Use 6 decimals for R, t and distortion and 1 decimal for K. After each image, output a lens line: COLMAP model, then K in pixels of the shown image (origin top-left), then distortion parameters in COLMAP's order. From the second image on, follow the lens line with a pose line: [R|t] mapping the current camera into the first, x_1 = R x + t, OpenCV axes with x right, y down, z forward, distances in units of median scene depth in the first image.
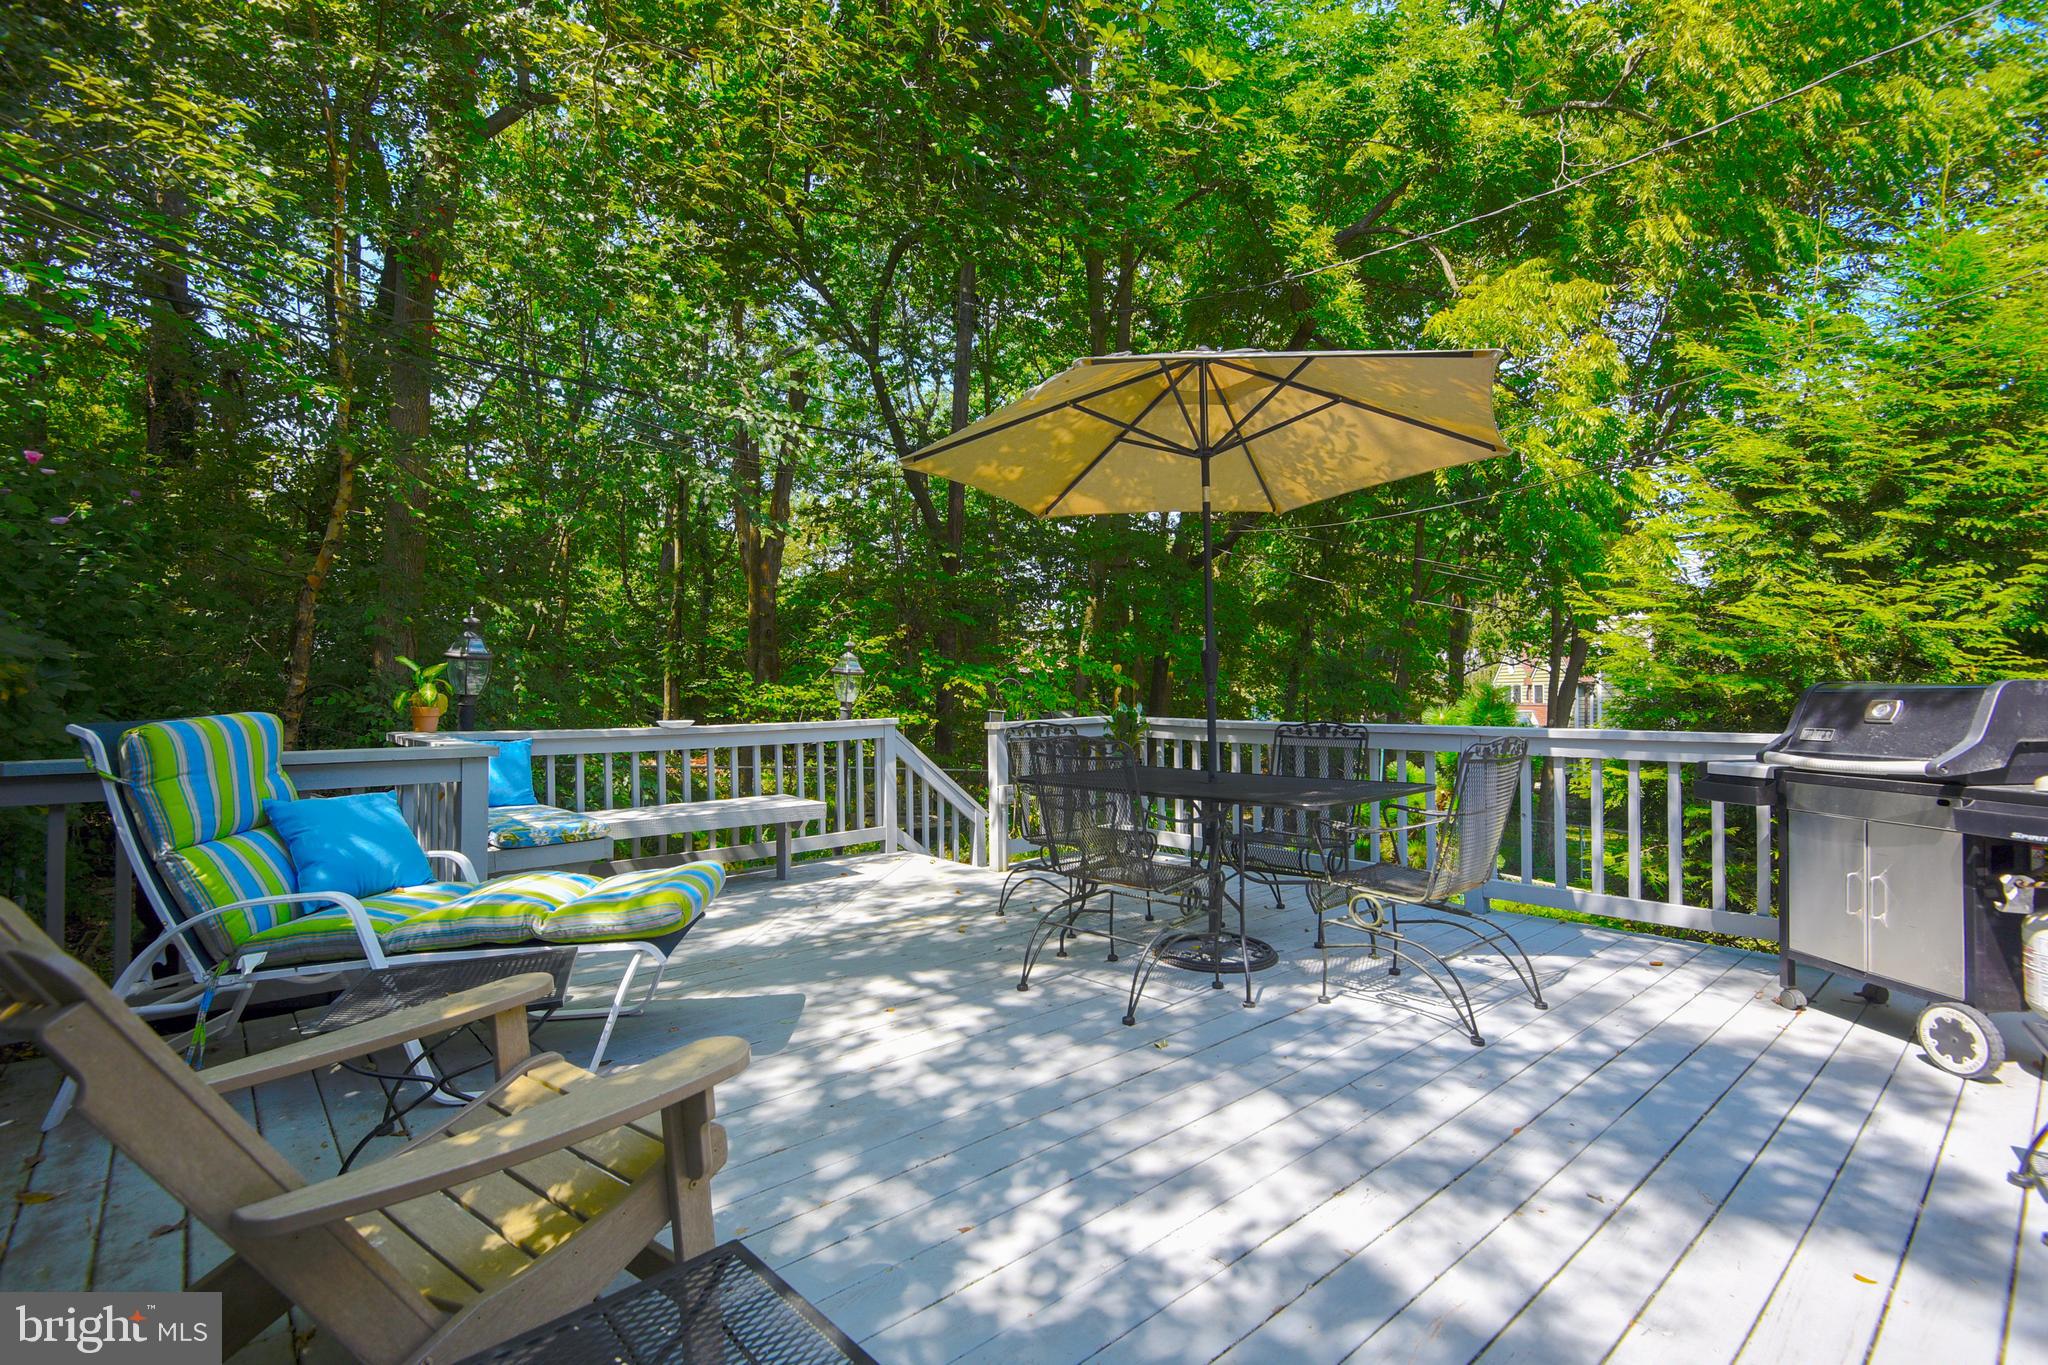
lens RADIAL K [[951.1, 0, 1028.0], [0, 951.1, 641.5], [0, 0, 1]] dist [0.026782, -0.027575]
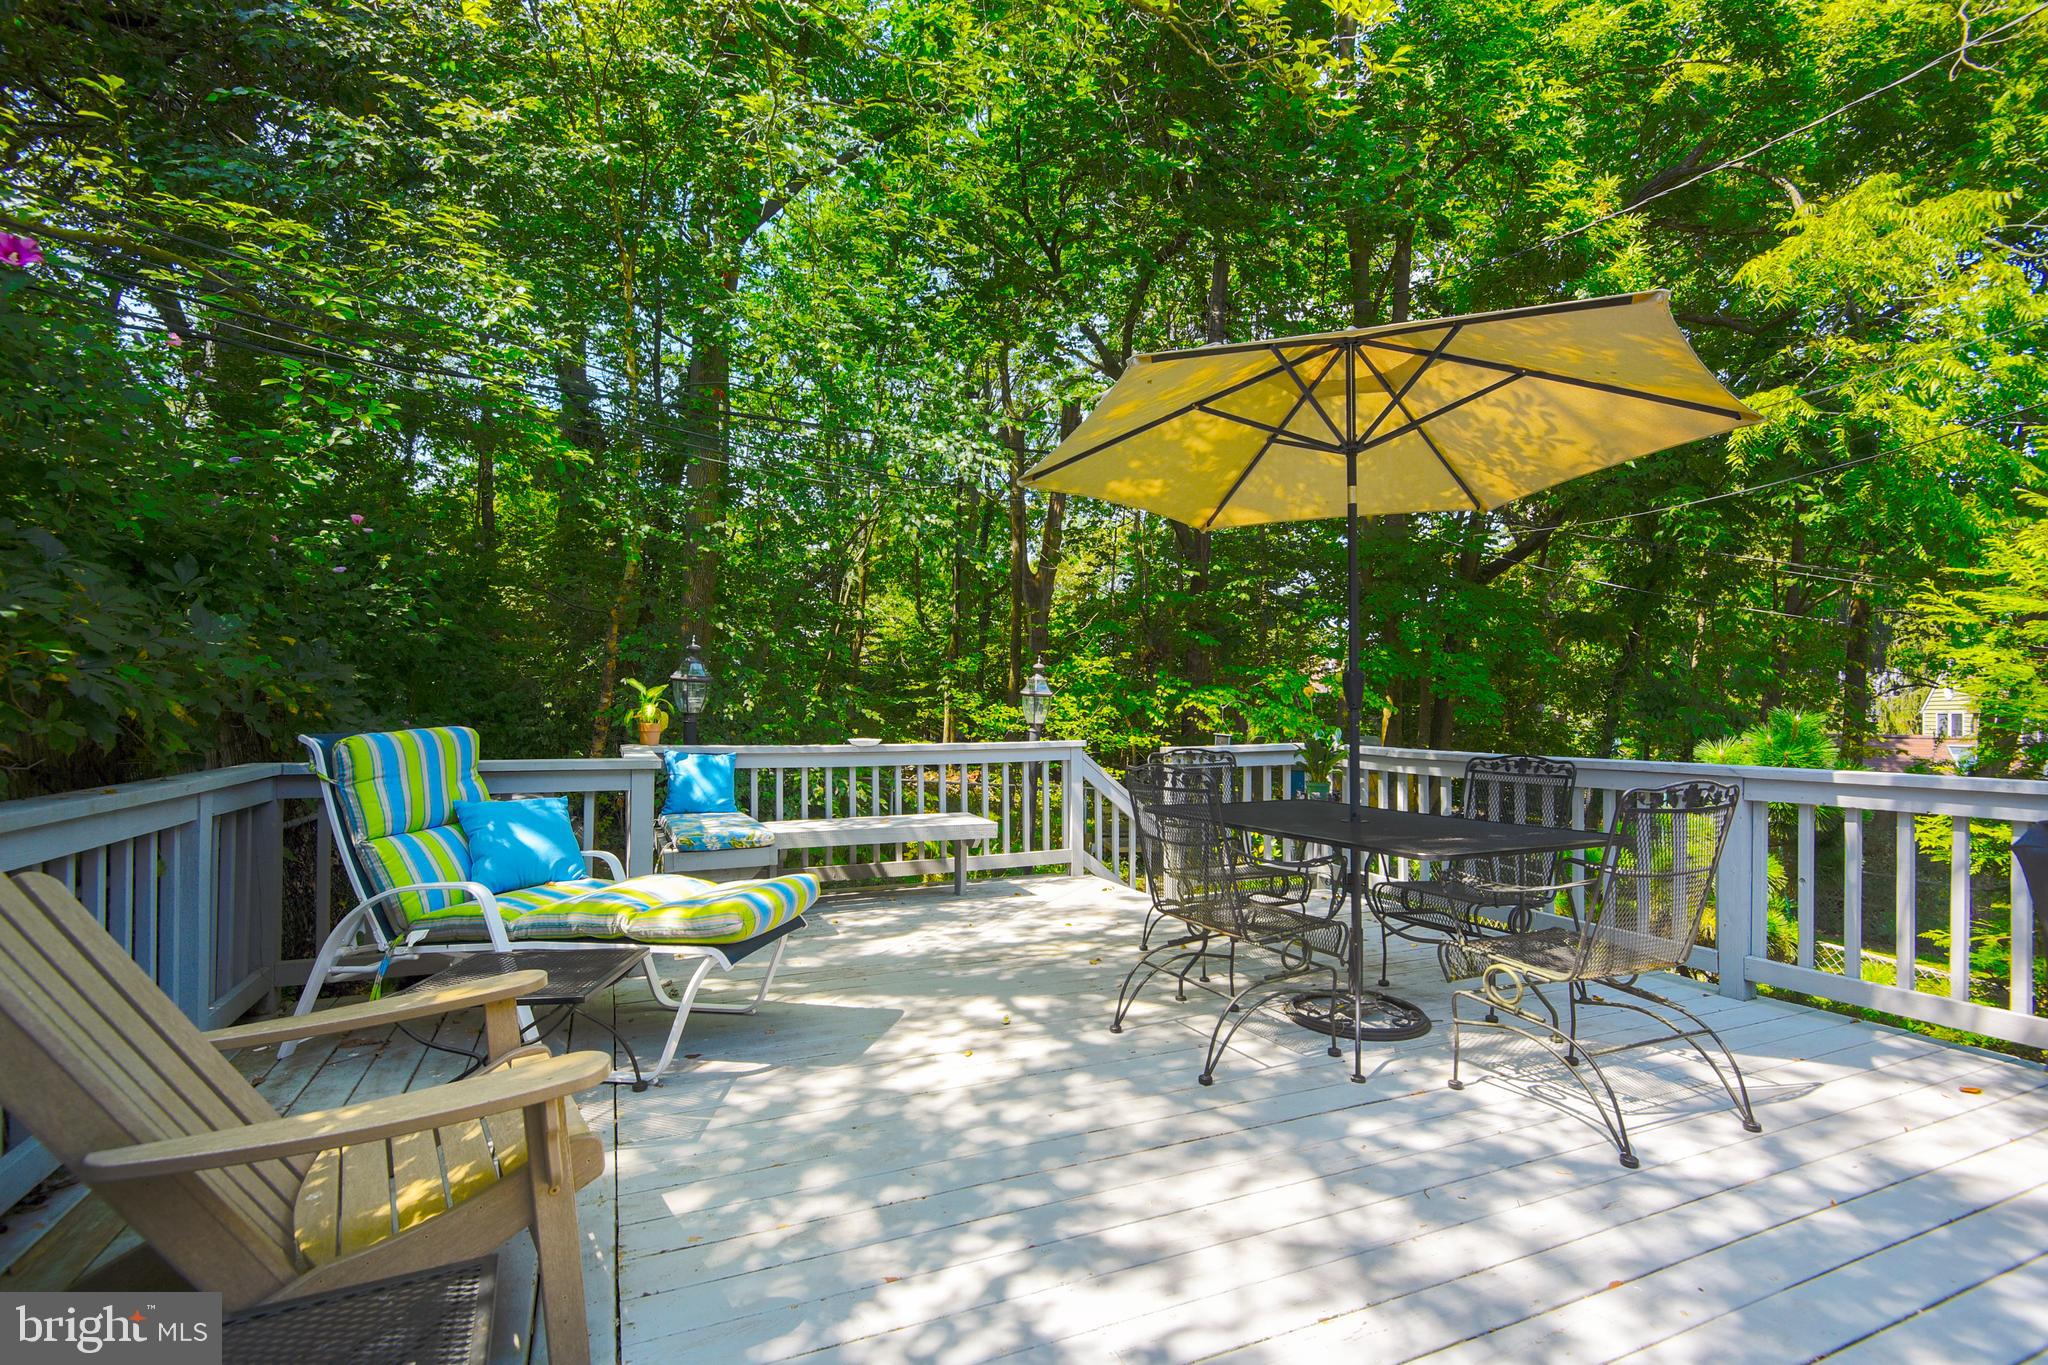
lens RADIAL K [[948.1, 0, 1024.0], [0, 948.1, 682.5], [0, 0, 1]] dist [0.001443, -0.000529]
pose [[0.953015, 0.001134, -0.302922, 0.192052], [0.005278, 0.999779, 0.020349, -0.001596], [0.302878, -0.020992, 0.952798, 0.069986]]
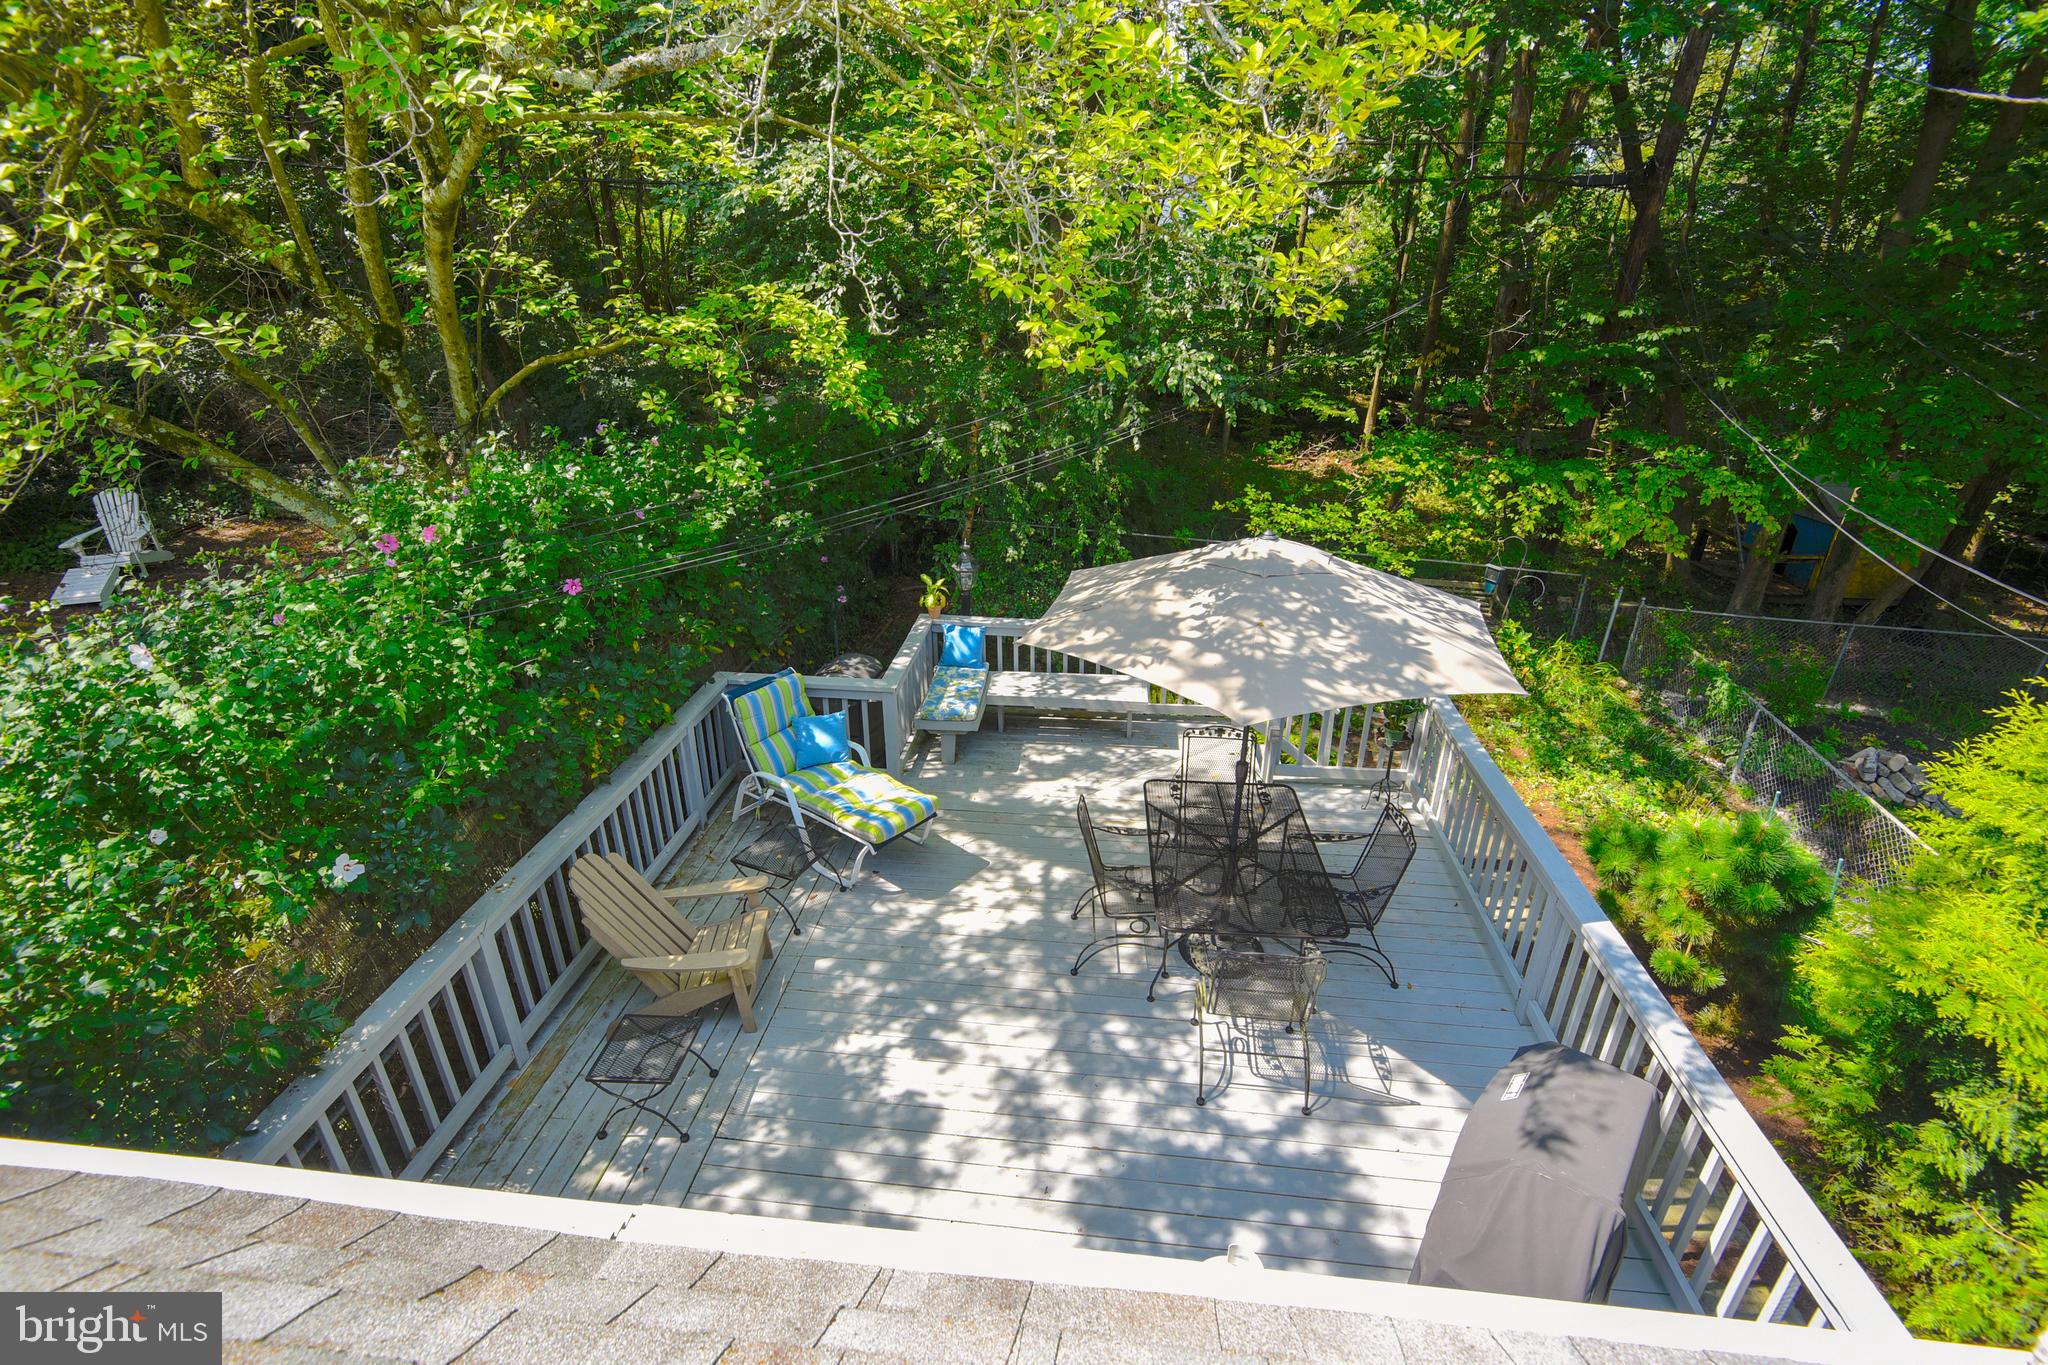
lens RADIAL K [[943.0, 0, 1024.0], [0, 943.0, 682.5], [0, 0, 1]] dist [0.078378, -0.000048]
pose [[0.683295, 0.309189, -0.661446, 0.921694], [0.020897, 0.897261, 0.441007, -0.757675], [0.729844, -0.315160, 0.606632, 0.005882]]
